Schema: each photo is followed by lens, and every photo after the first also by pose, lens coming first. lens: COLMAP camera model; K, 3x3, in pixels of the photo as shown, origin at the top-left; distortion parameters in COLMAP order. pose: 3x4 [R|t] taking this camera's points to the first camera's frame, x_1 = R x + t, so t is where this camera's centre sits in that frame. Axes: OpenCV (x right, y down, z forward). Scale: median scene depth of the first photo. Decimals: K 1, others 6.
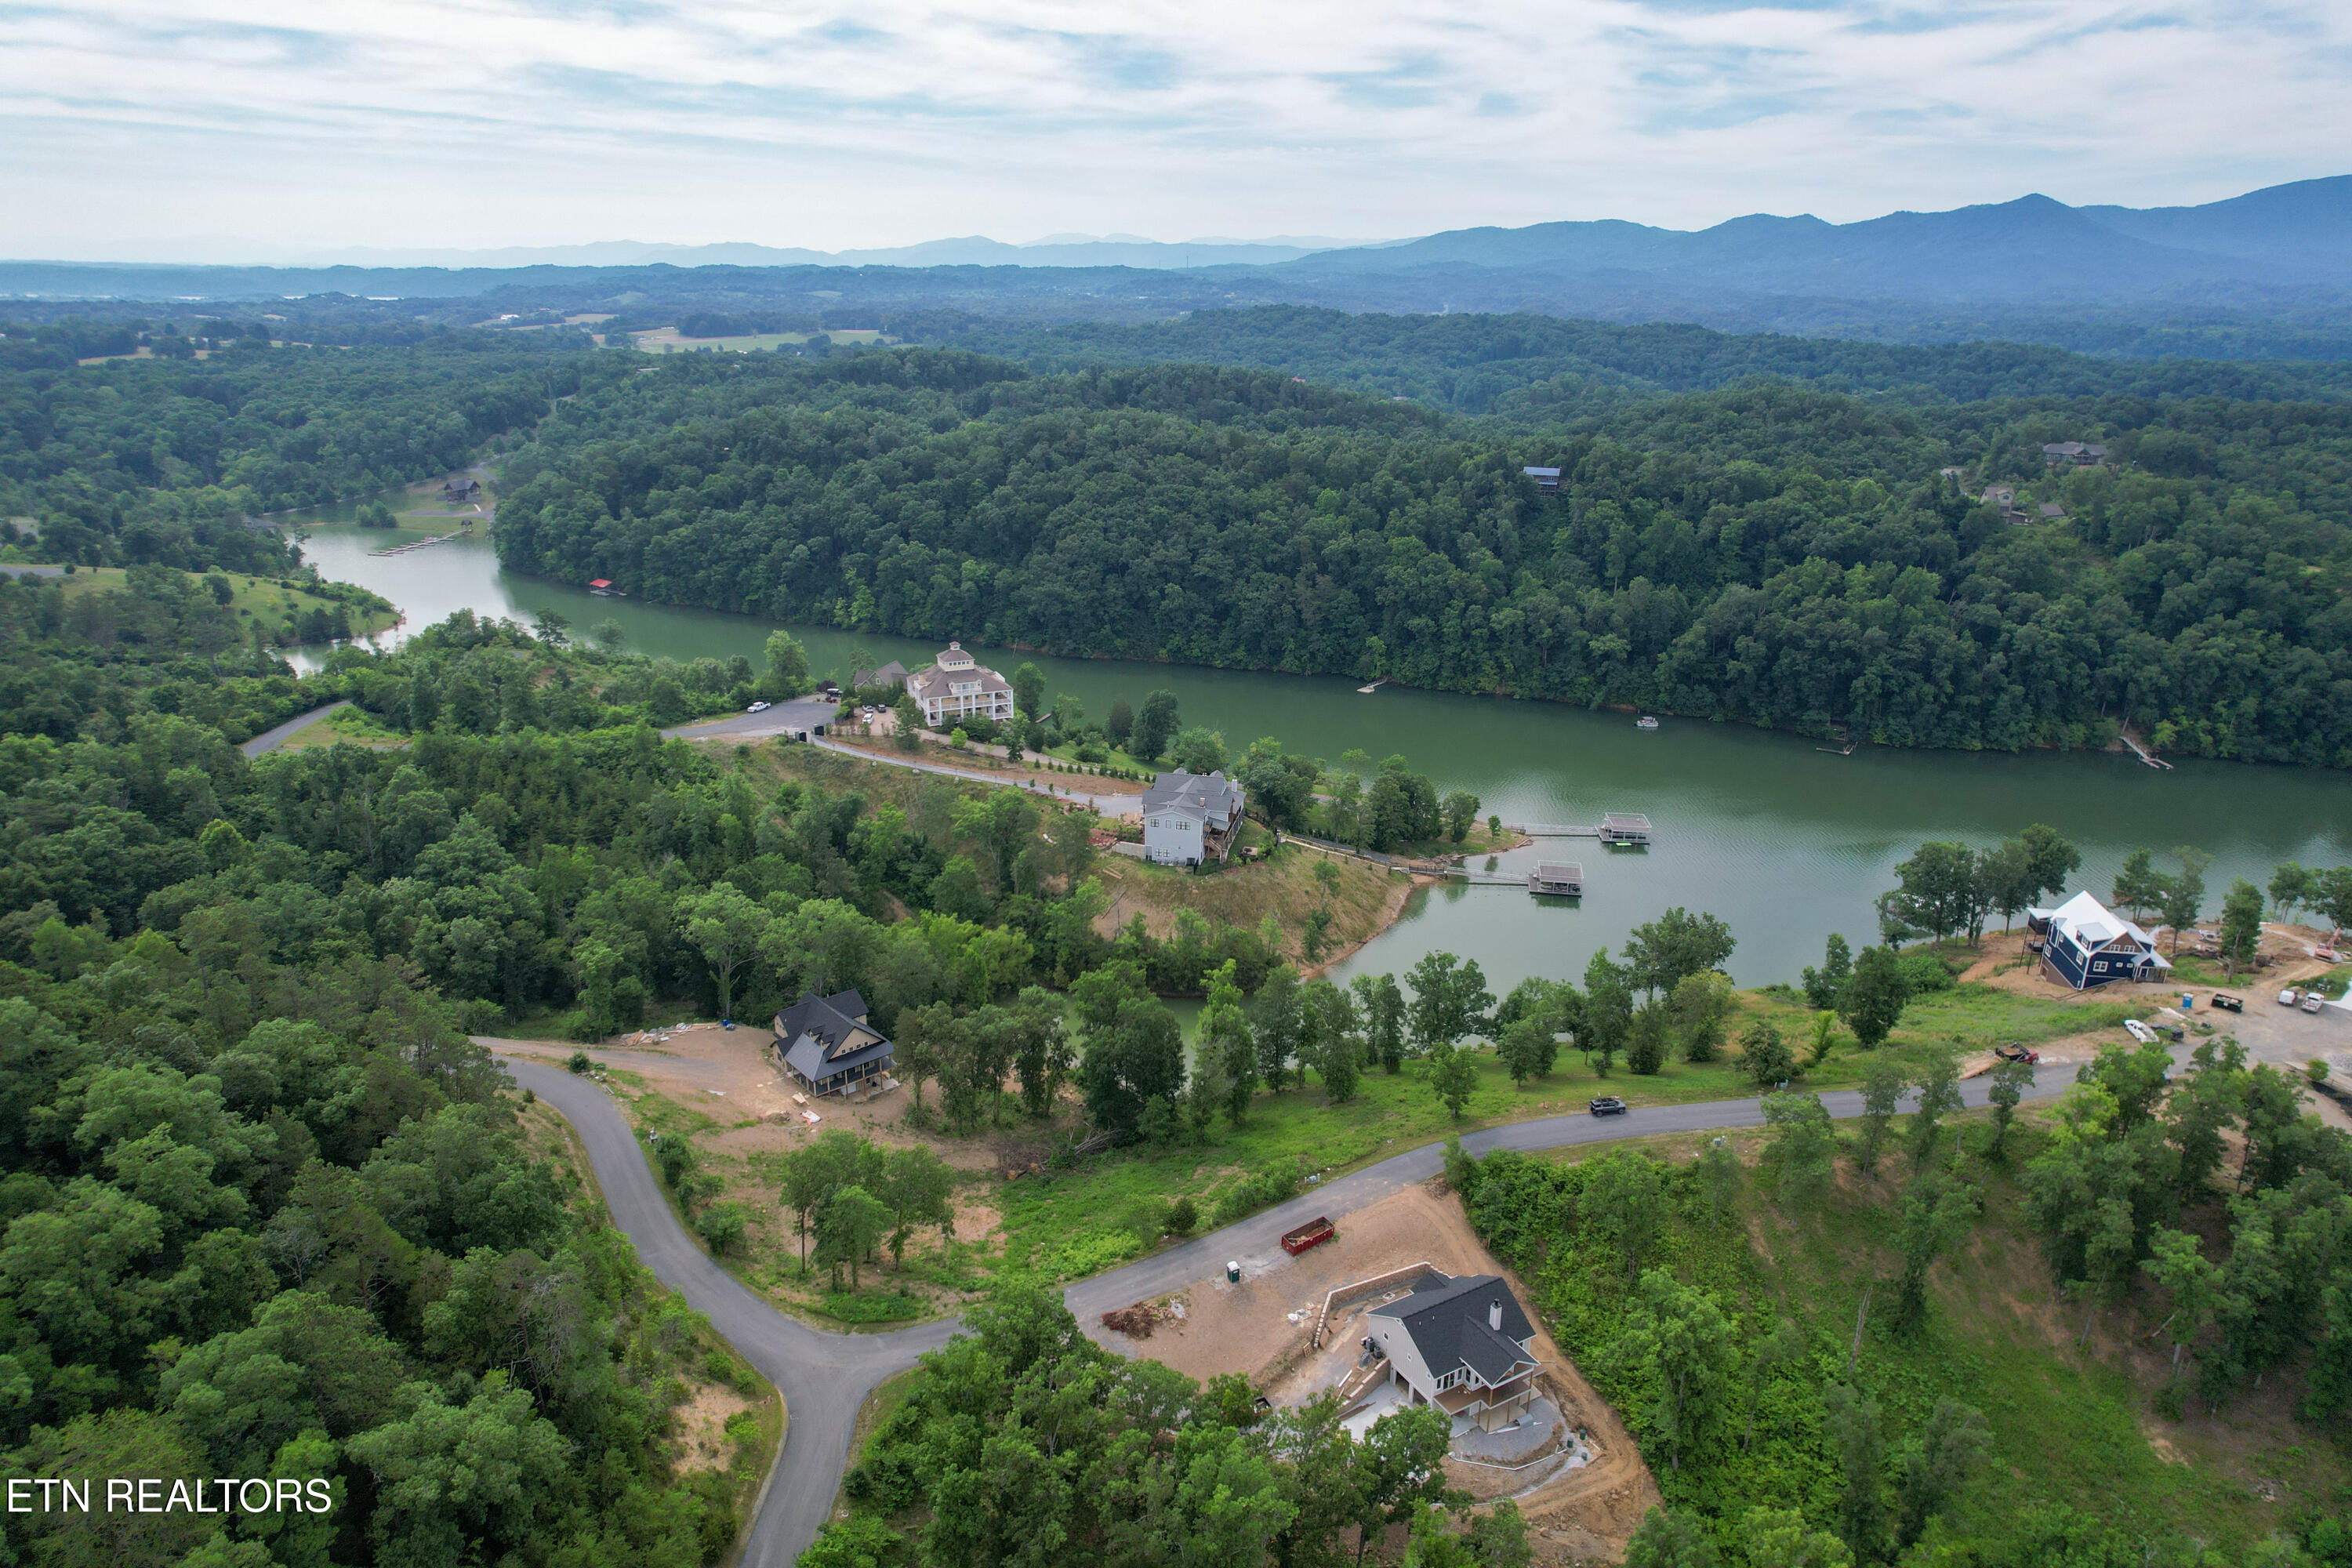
lens RADIAL K [[1521.6, 0, 1176.0], [0, 1521.6, 784.0], [0, 0, 1]] dist [-0.073884, 0.052719]
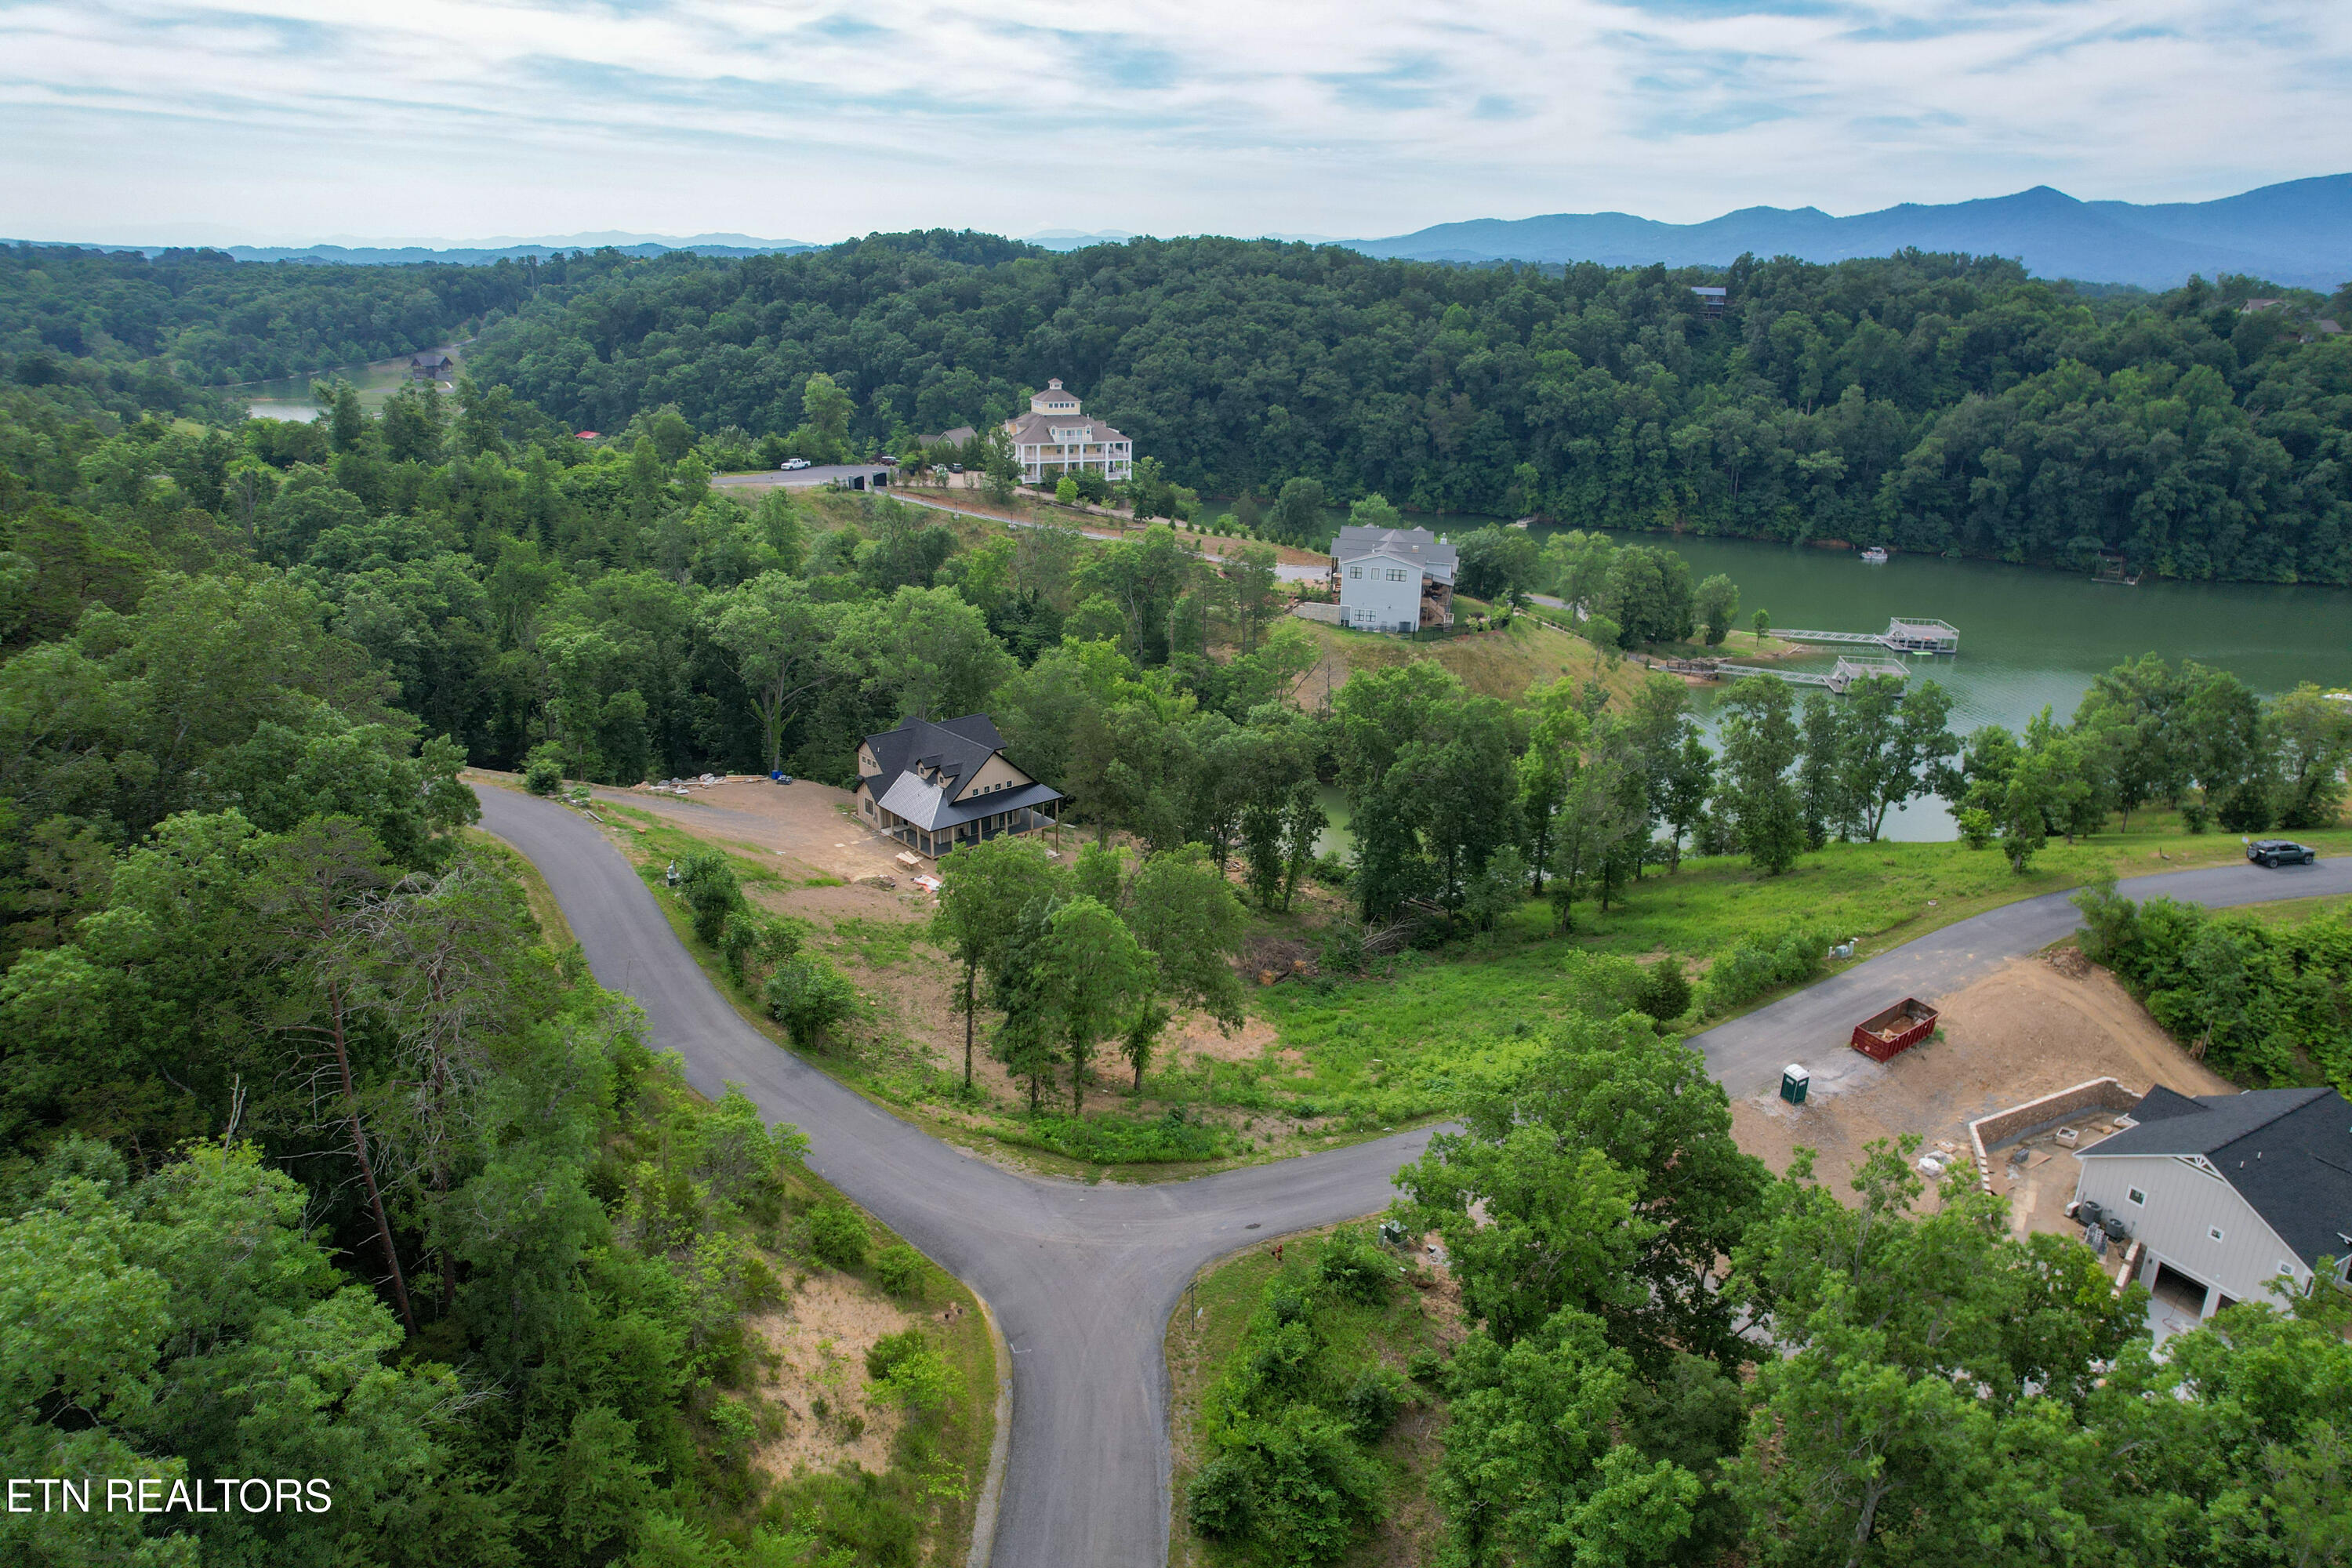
lens RADIAL K [[1521.6, 0, 1176.0], [0, 1521.6, 784.0], [0, 0, 1]] dist [-0.073884, 0.052719]
pose [[0.999915, 0.008224, 0.010094, -0.076796], [-0.008212, 0.999966, -0.001242, 0.092793], [-0.010104, 0.001159, 0.999948, 0.201943]]
